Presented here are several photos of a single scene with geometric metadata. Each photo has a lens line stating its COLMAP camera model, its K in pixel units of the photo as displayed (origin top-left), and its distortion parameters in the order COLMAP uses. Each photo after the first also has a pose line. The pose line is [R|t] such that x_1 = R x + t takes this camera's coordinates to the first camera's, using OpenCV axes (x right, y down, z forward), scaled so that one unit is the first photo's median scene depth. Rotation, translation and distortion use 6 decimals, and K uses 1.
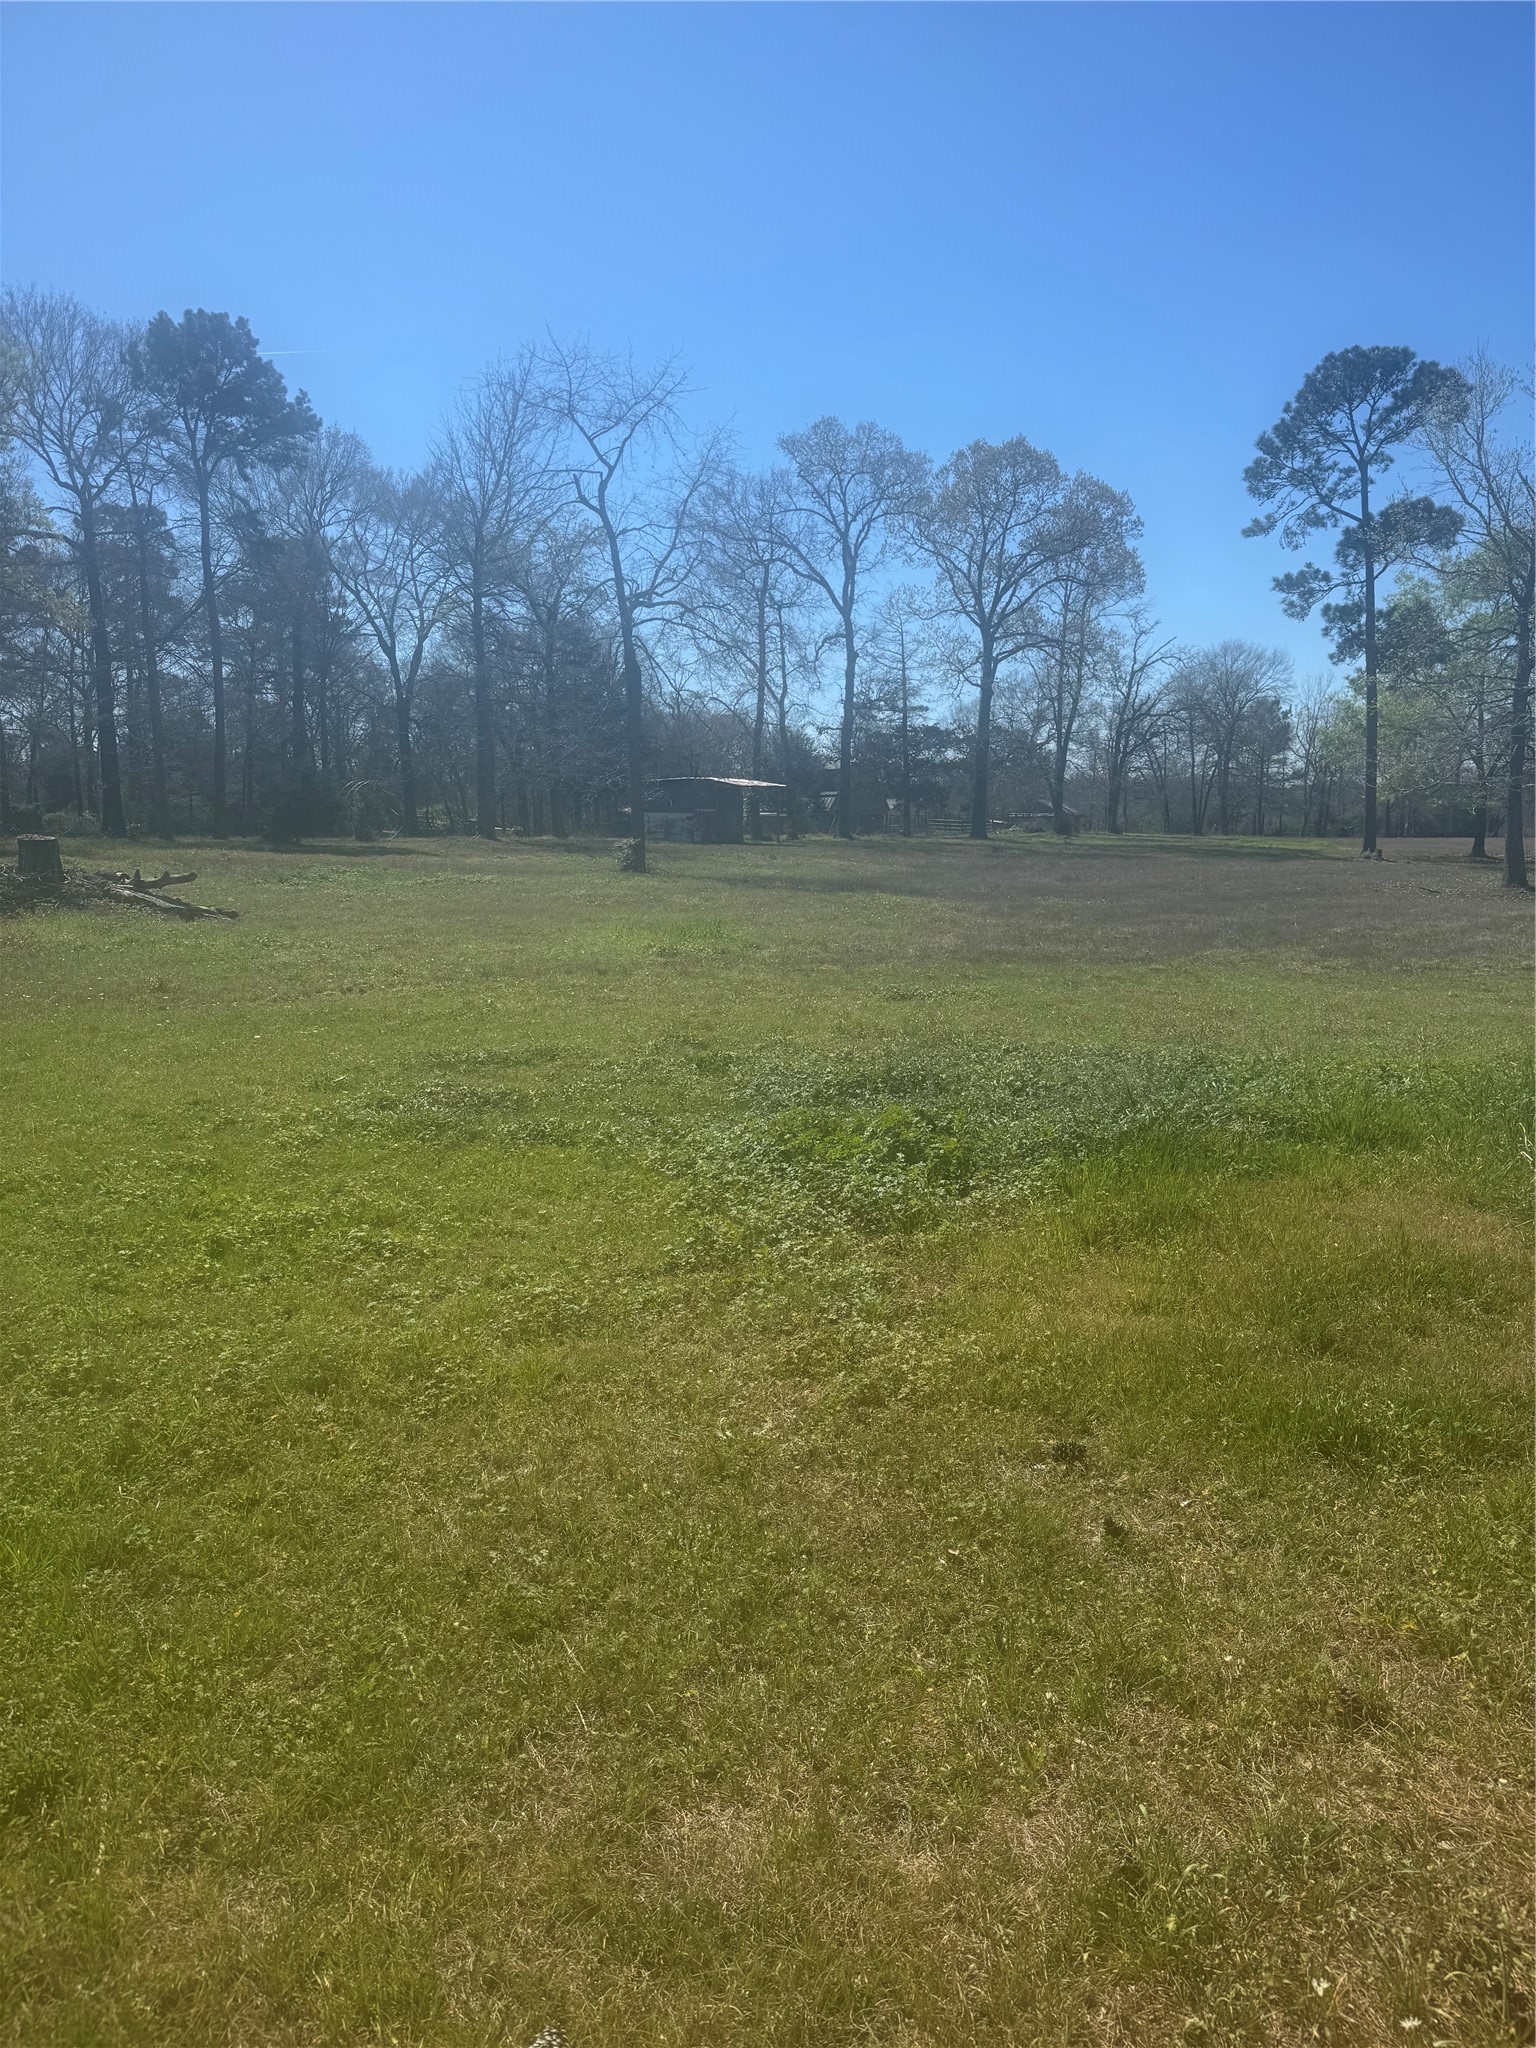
lens RADIAL K [[1438.3, 0, 759.5], [0, 1438.3, 1044.1], [0, 0, 1]] dist [0.025571, -0.033824]
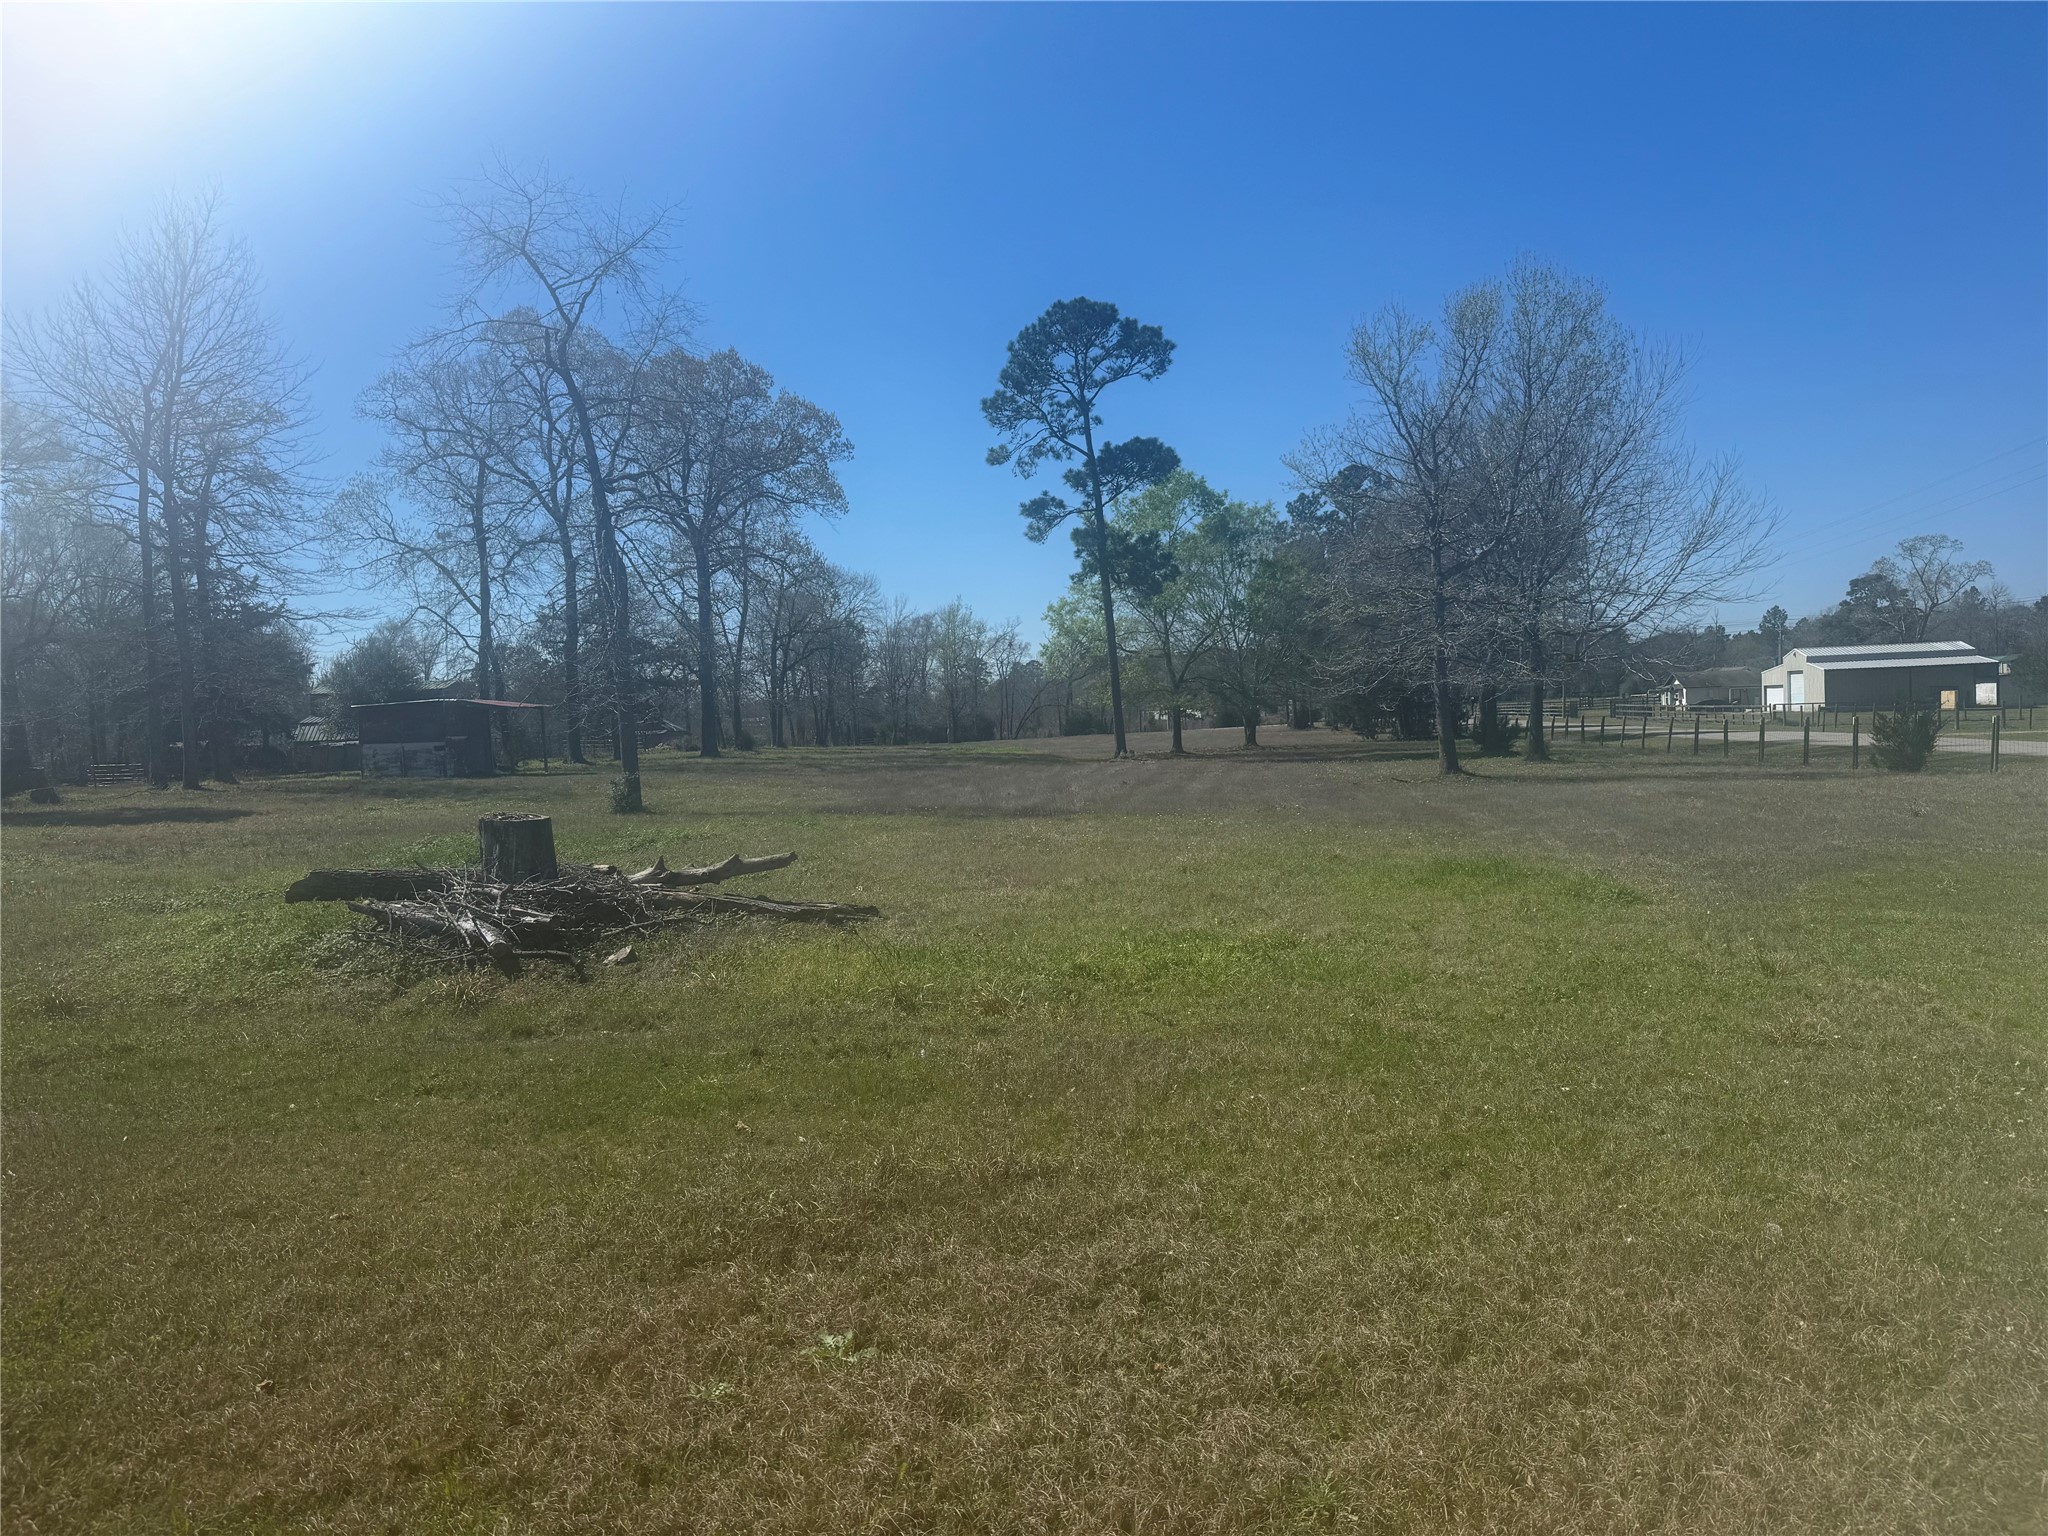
lens RADIAL K [[1438.3, 0, 1028.3], [0, 1438.3, 776.8], [0, 0, 1]] dist [0.025571, -0.033824]
pose [[0.861985, -0.051572, 0.504303, -0.636725], [0.115488, 0.988630, -0.096298, -0.073918], [-0.493603, 0.141249, 0.858140, 0.416207]]
